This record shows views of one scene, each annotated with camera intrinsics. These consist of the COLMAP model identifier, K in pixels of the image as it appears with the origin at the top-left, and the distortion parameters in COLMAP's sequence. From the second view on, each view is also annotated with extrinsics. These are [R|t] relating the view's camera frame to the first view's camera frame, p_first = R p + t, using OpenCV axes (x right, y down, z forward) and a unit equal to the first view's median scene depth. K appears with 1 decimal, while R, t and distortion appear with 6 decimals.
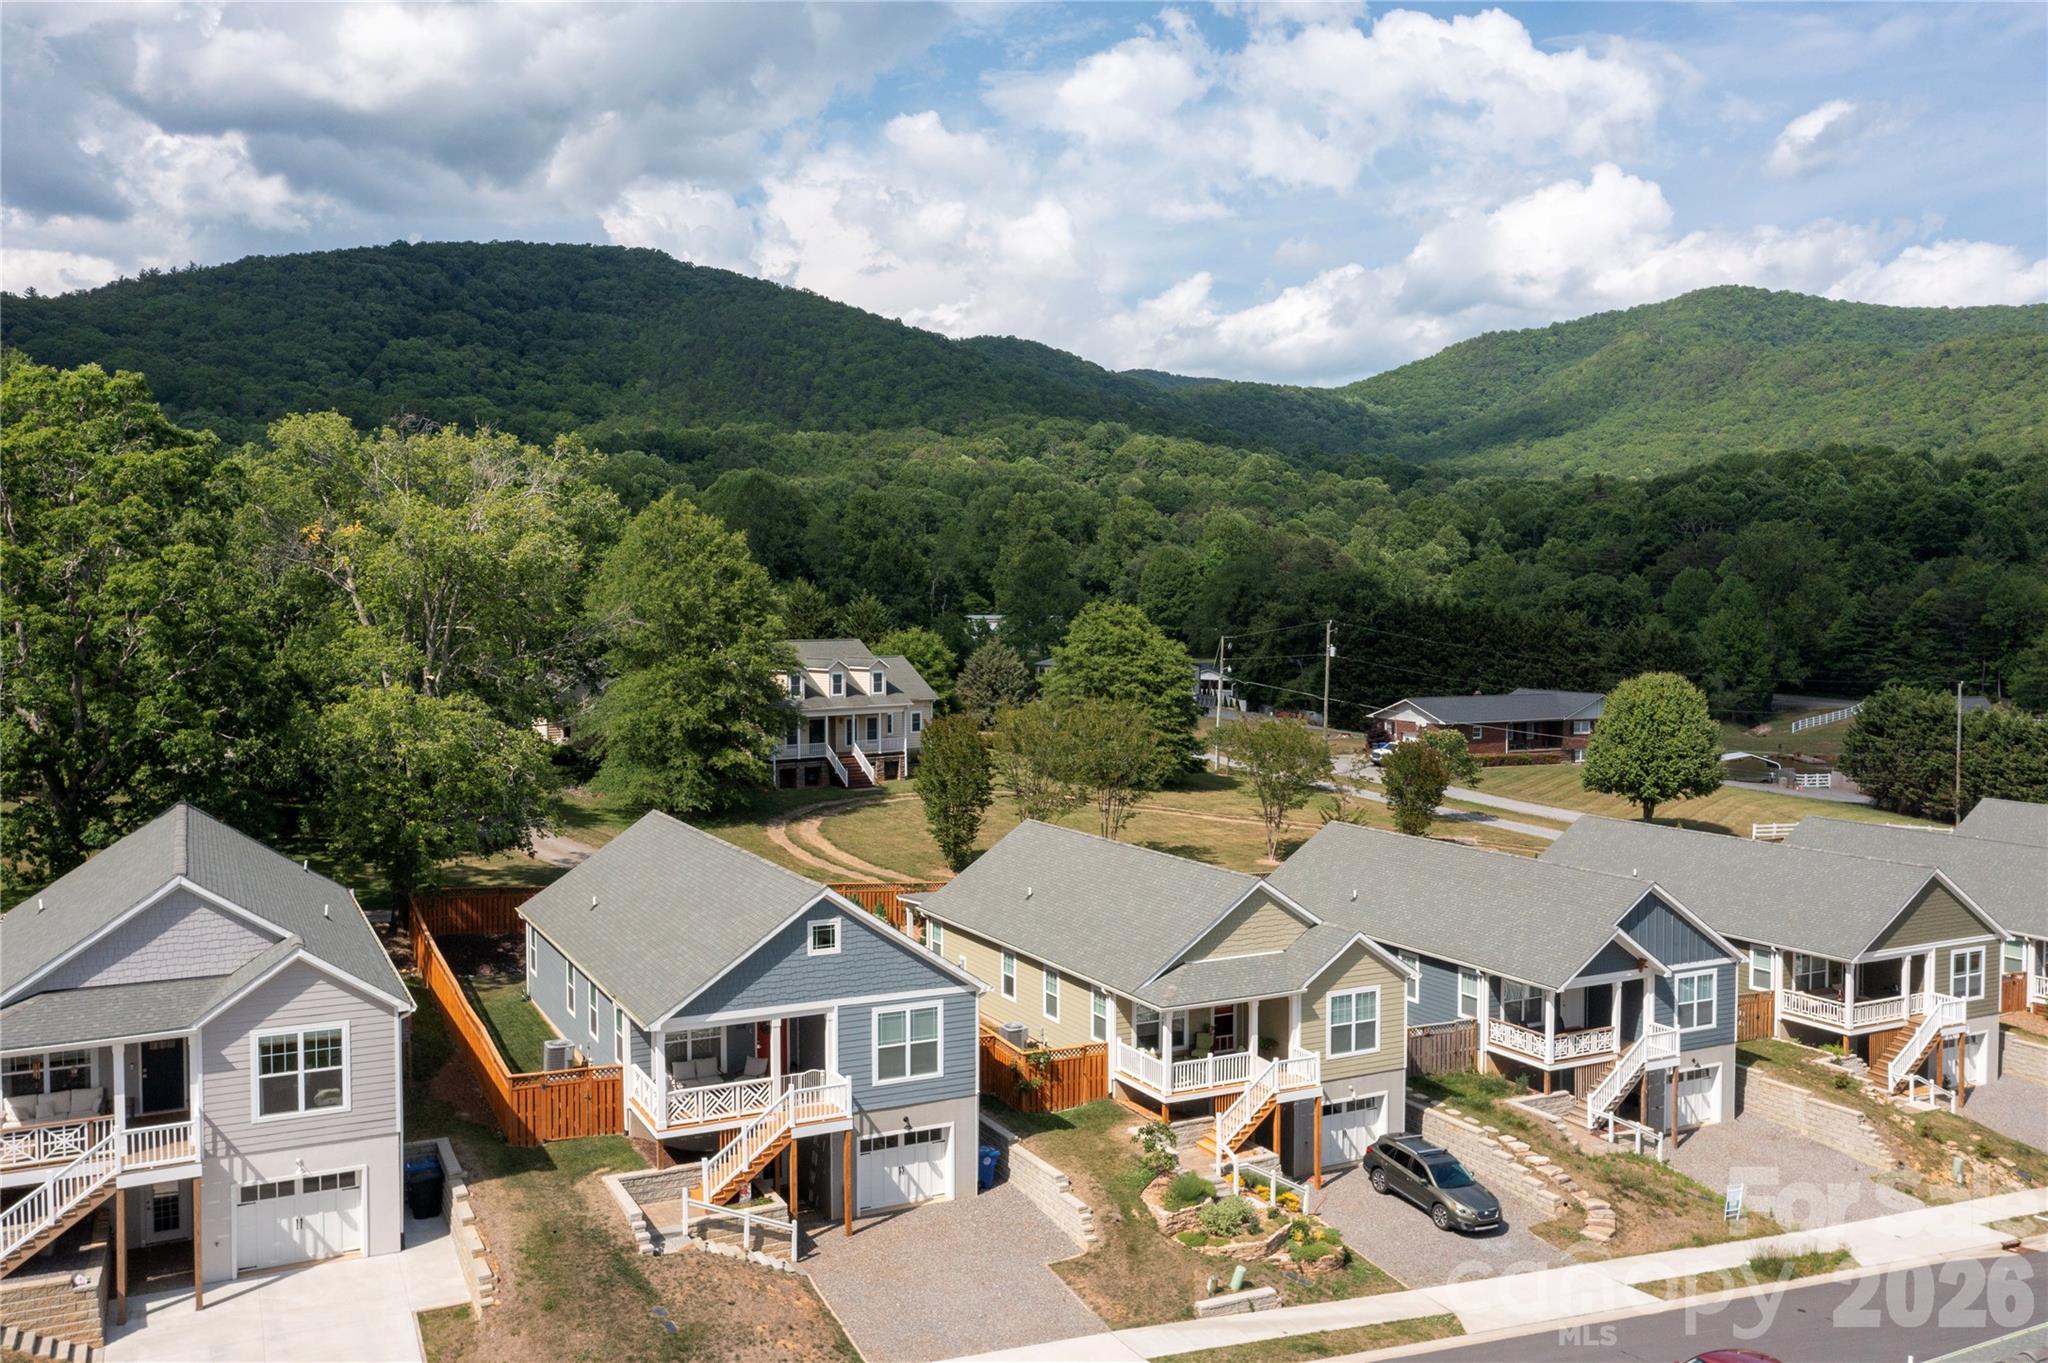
lens RADIAL K [[1691.9, 0, 1031.8], [0, 1691.9, 677.7], [0, 0, 1]] dist [0.003593, 0.011946]
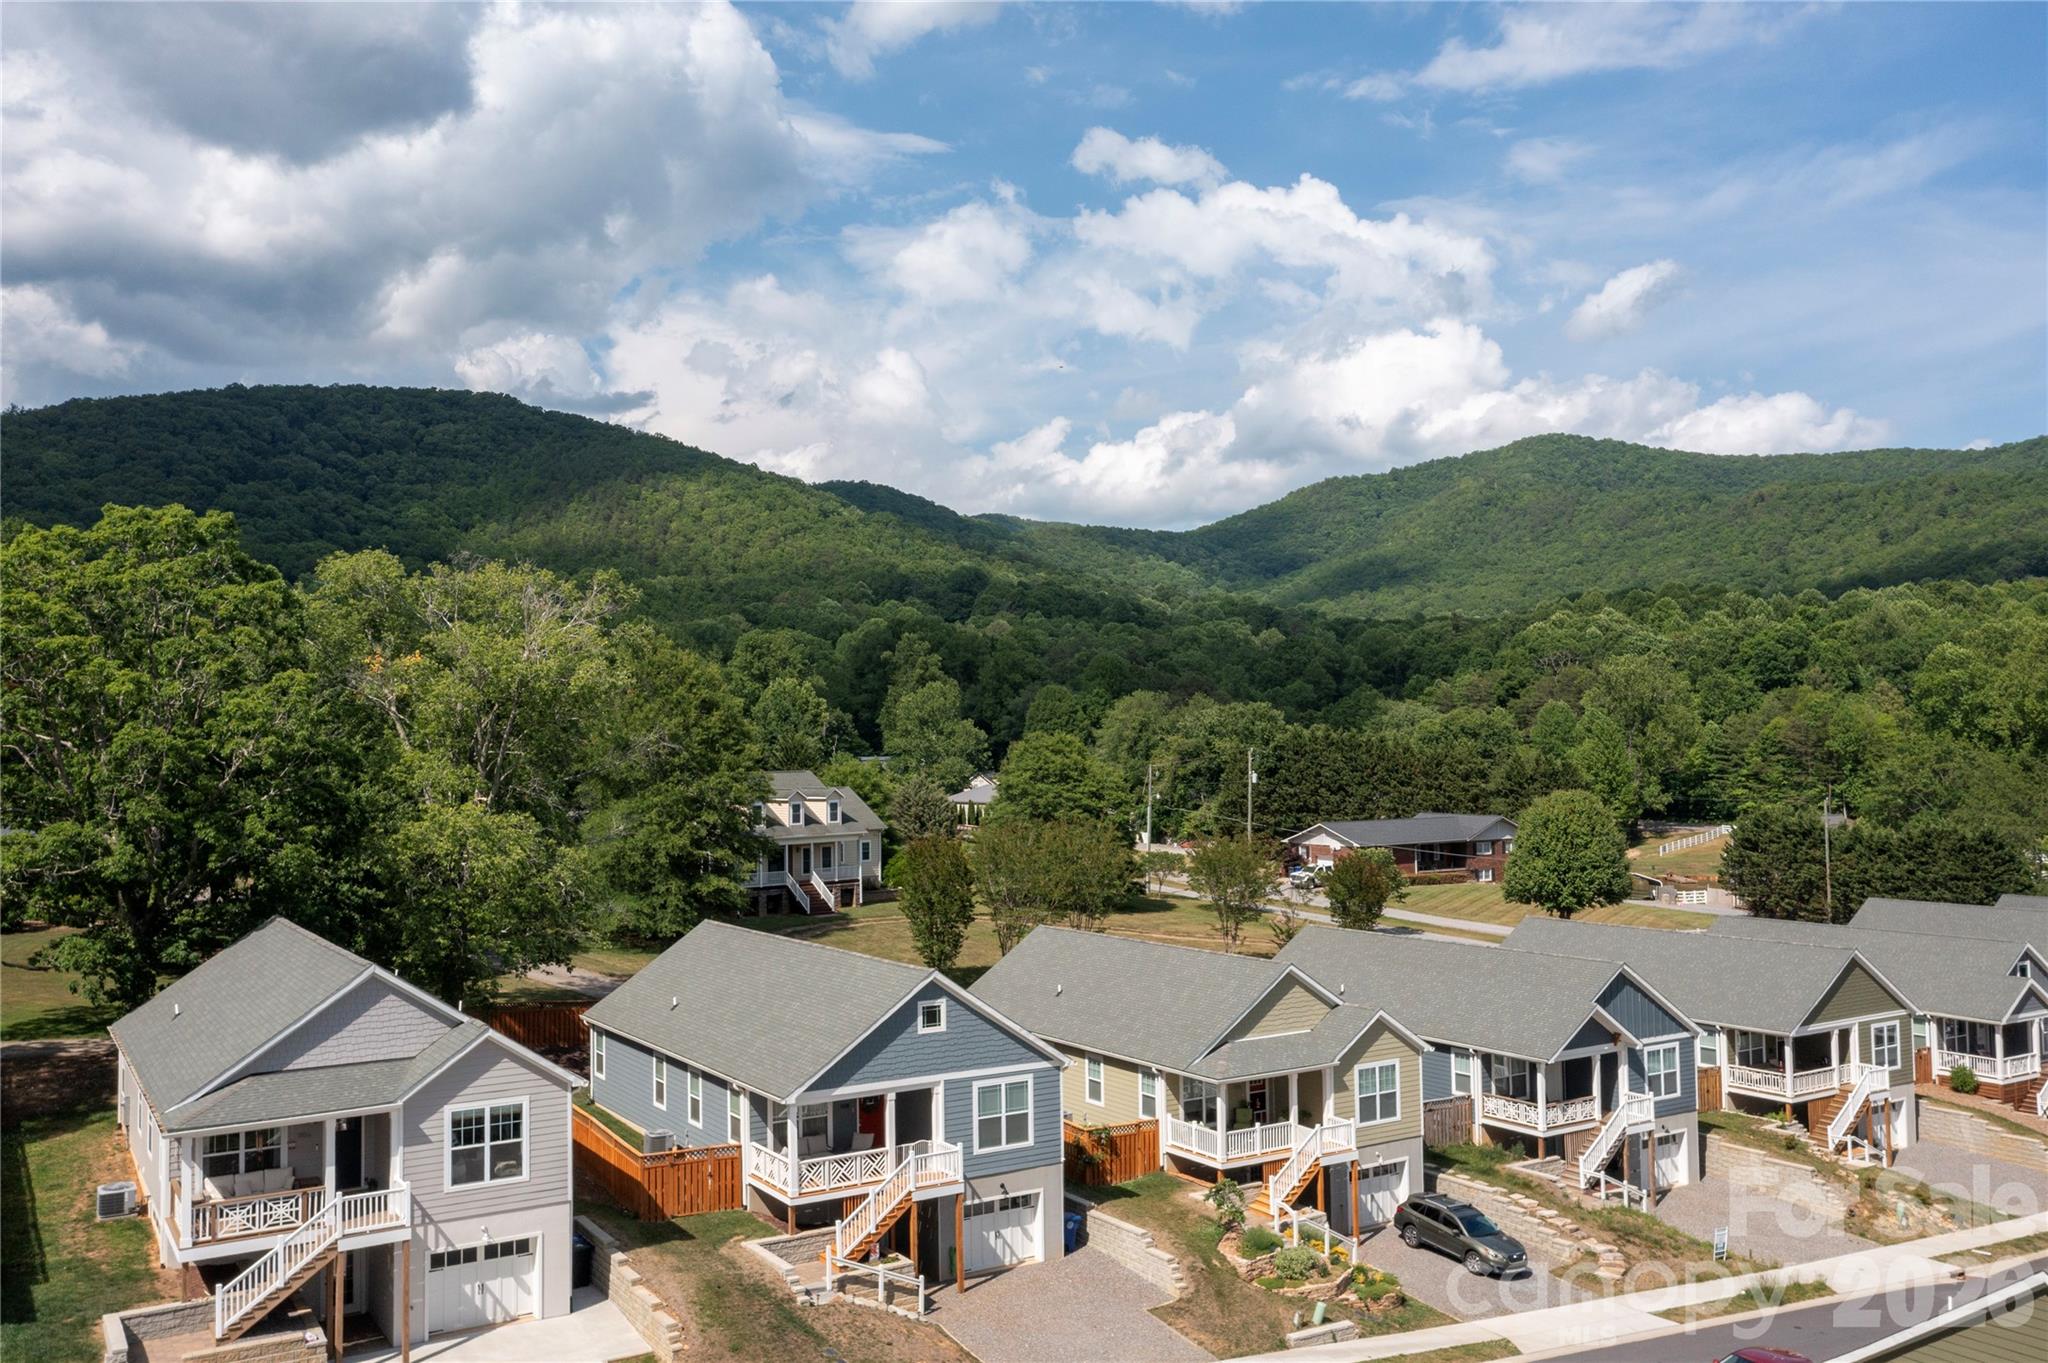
lens RADIAL K [[1720.9, 0, 1034.4], [0, 1720.9, 672.8], [0, 0, 1]] dist [0.002226, 0.016192]
pose [[0.995657, -0.009576, 0.092602, -0.134234], [0.017703, 0.996020, -0.087348, 0.025213], [-0.091397, 0.088609, 0.991864, -0.115667]]
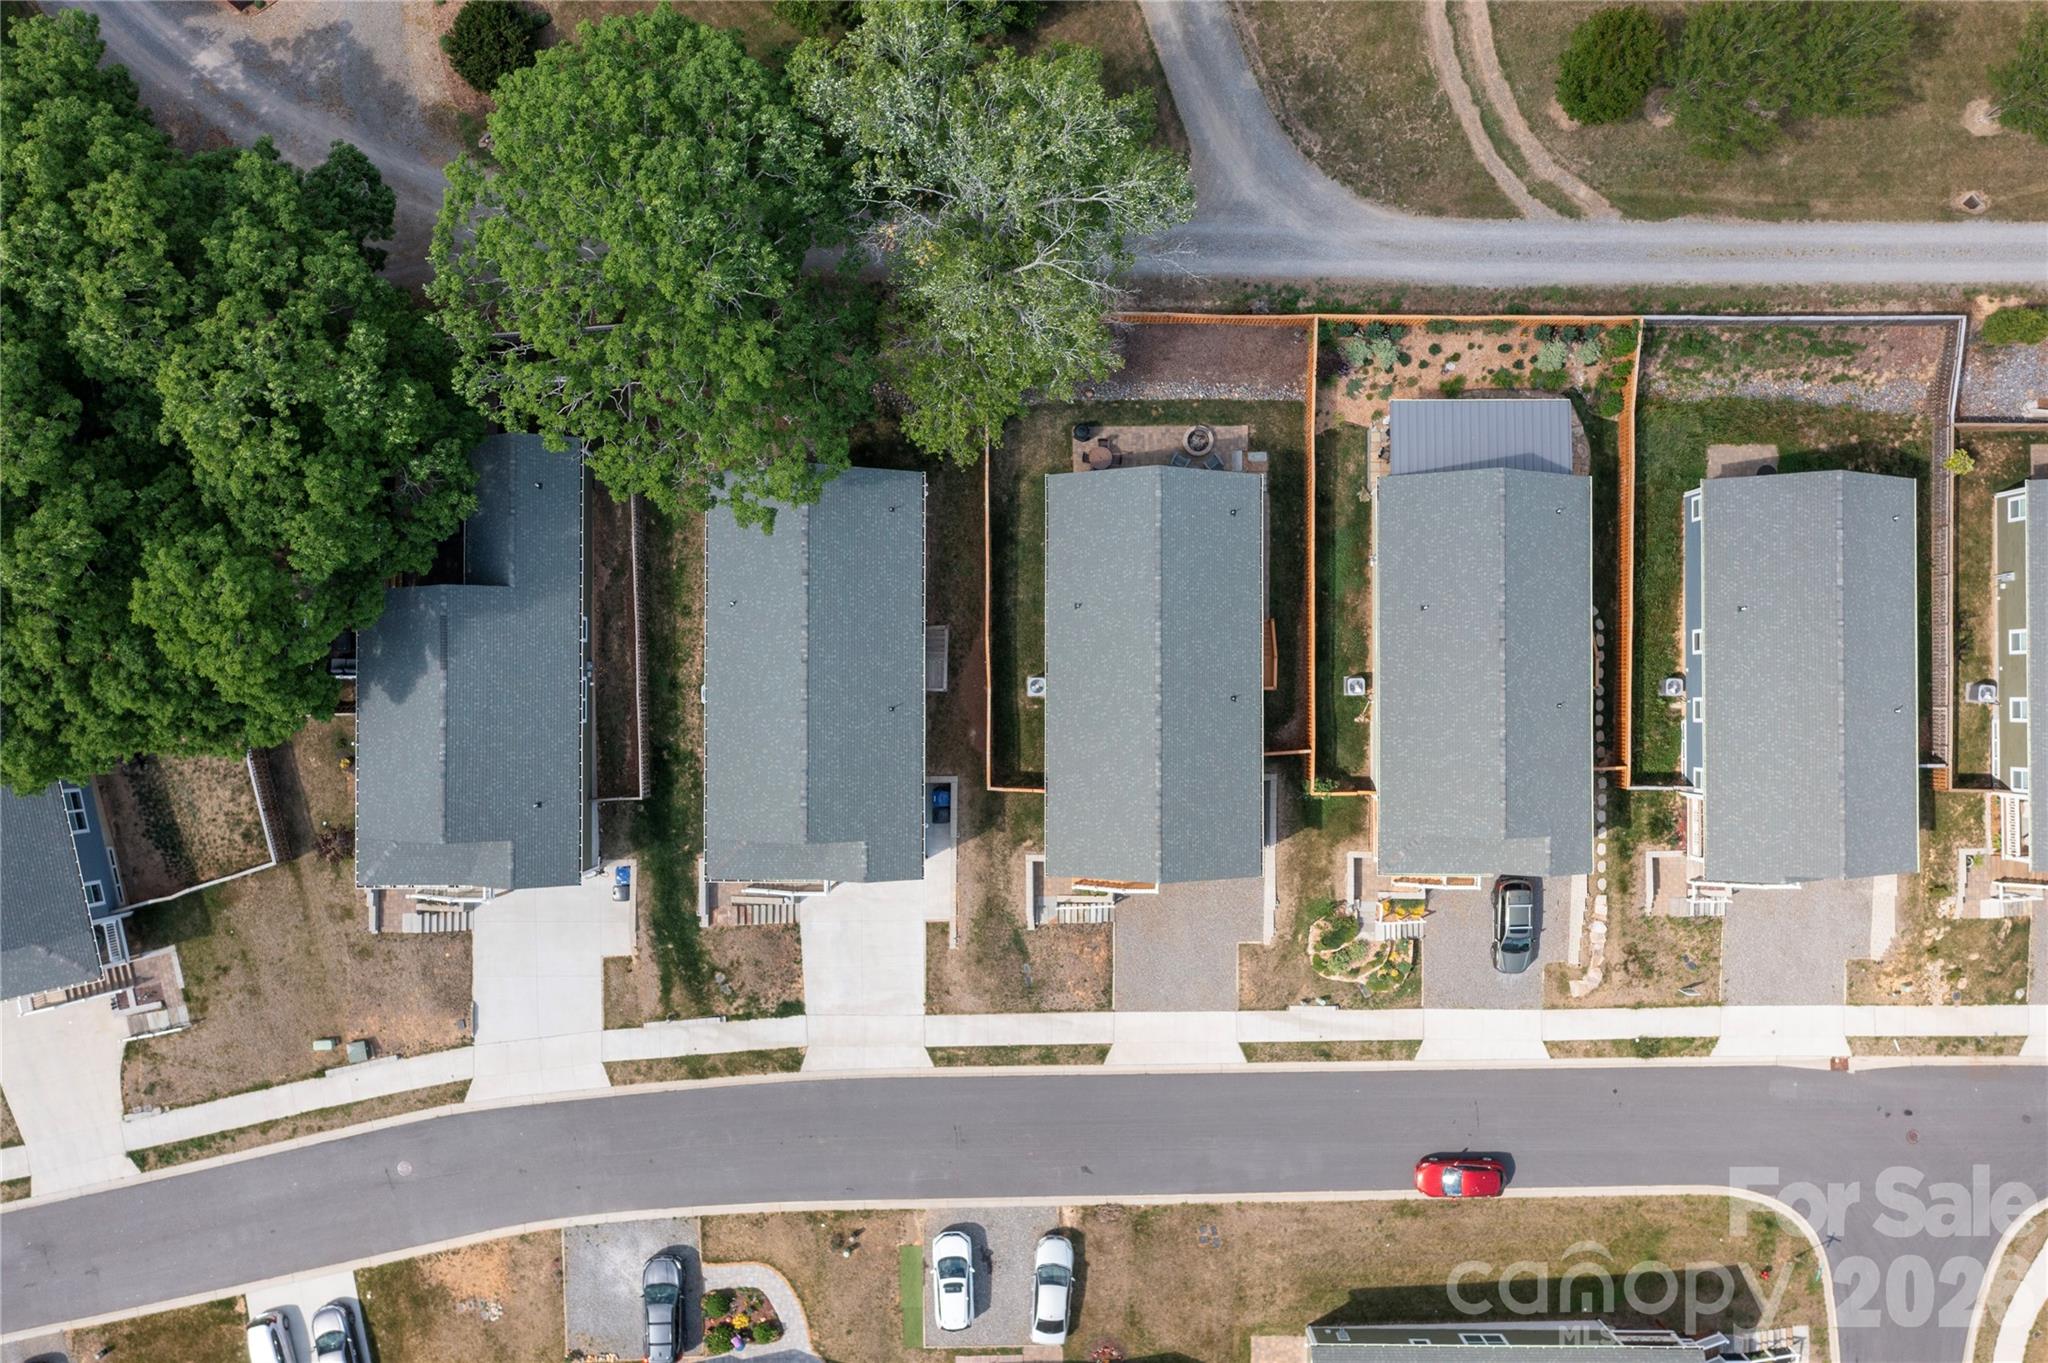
lens RADIAL K [[1684.1, 0, 1017.1], [0, 1684.1, 676.2], [0, 0, 1]] dist [0.001258, 0.016368]
pose [[0.892213, 0.451022, -0.023122, -0.250409], [0.006113, 0.039132, 0.999215, -1.279089], [0.451573, -0.891654, 0.032157, 0.901809]]
